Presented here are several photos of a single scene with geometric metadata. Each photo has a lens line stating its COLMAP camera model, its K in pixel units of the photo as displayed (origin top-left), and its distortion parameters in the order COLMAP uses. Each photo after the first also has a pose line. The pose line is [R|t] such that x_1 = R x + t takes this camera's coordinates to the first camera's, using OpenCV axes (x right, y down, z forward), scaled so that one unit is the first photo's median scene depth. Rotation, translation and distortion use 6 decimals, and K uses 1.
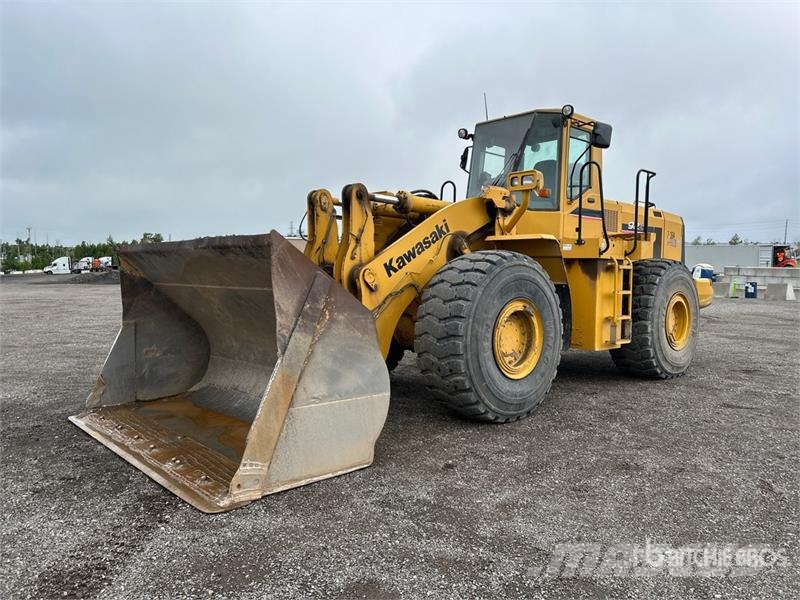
lens RADIAL K [[593.7, 0, 402.2], [0, 593.7, 296.9], [0, 0, 1]] dist [0.071305, -0.077880]
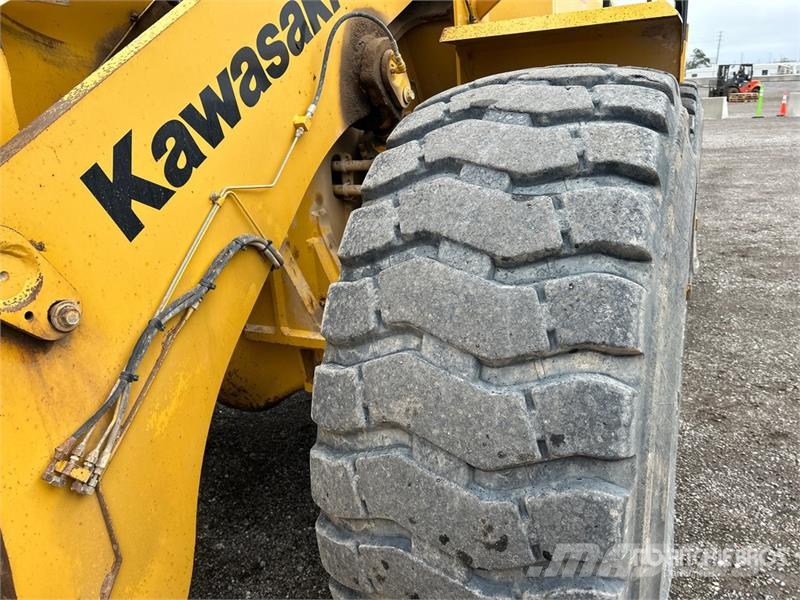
lens RADIAL K [[593.7, 0, 402.2], [0, 593.7, 296.9], [0, 0, 1]] dist [0.071305, -0.077880]
pose [[0.925114, -0.180071, 0.334274, -0.008950], [0.091066, 0.959918, 0.265073, -0.059094], [-0.368608, -0.214782, 0.904432, 0.784545]]
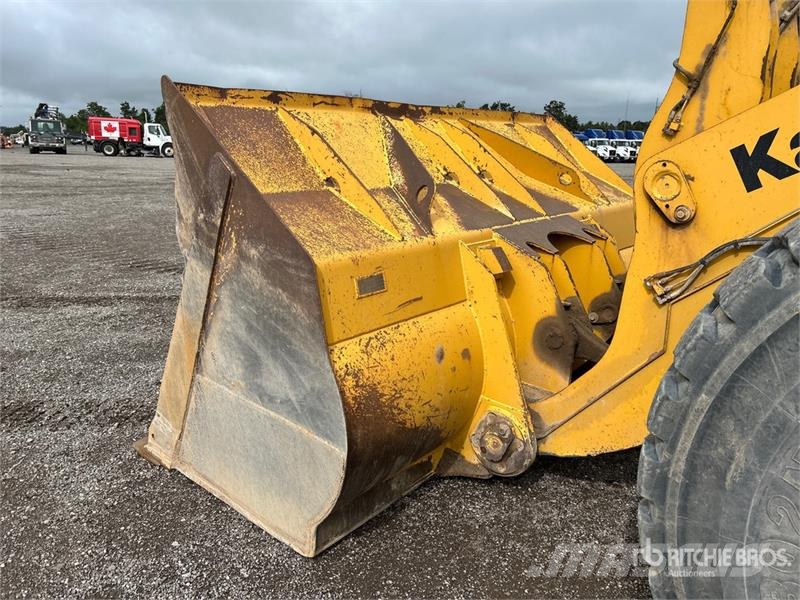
lens RADIAL K [[593.7, 0, 402.2], [0, 593.7, 296.9], [0, 0, 1]] dist [0.071305, -0.077880]
pose [[0.129568, 0.264298, -0.955698, 0.288469], [-0.075873, 0.963639, 0.256207, -0.047810], [0.988663, 0.039315, 0.144910, 0.761898]]
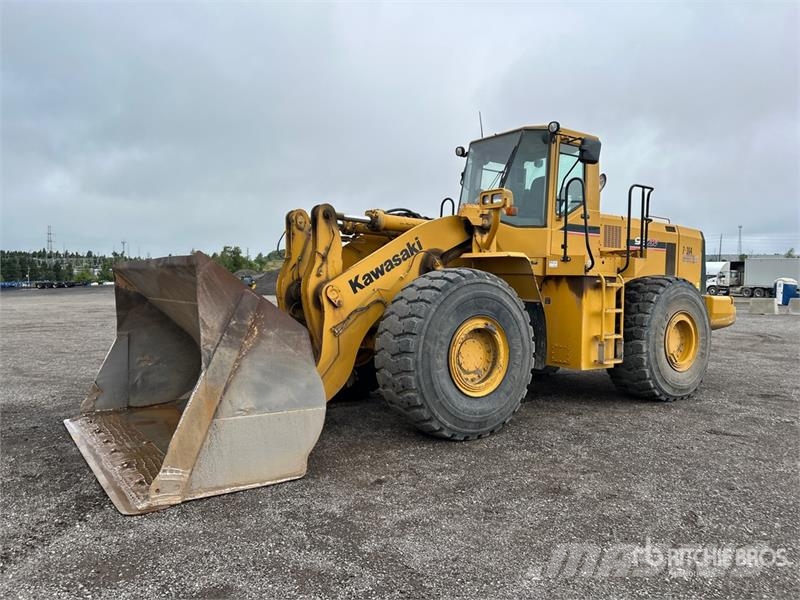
lens RADIAL K [[593.3, 0, 395.9], [0, 593.3, 289.9], [0, 0, 1]] dist [0.071494, -0.076753]
pose [[0.991676, 0.006982, -0.128570, 0.181254], [-0.011083, 0.999451, -0.031209, -0.008635], [0.128282, 0.032374, 0.991209, -0.011945]]
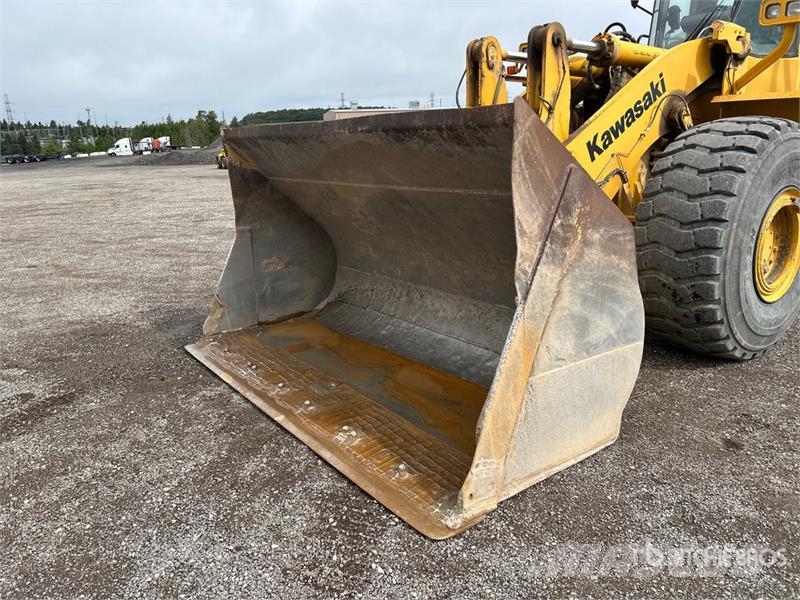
lens RADIAL K [[593.7, 0, 402.2], [0, 593.7, 296.9], [0, 0, 1]] dist [0.071305, -0.077880]
pose [[0.995484, -0.005788, -0.094757, -0.181297], [0.025202, 0.978437, 0.205004, -0.028046], [0.091527, -0.206466, 0.974163, 0.244705]]
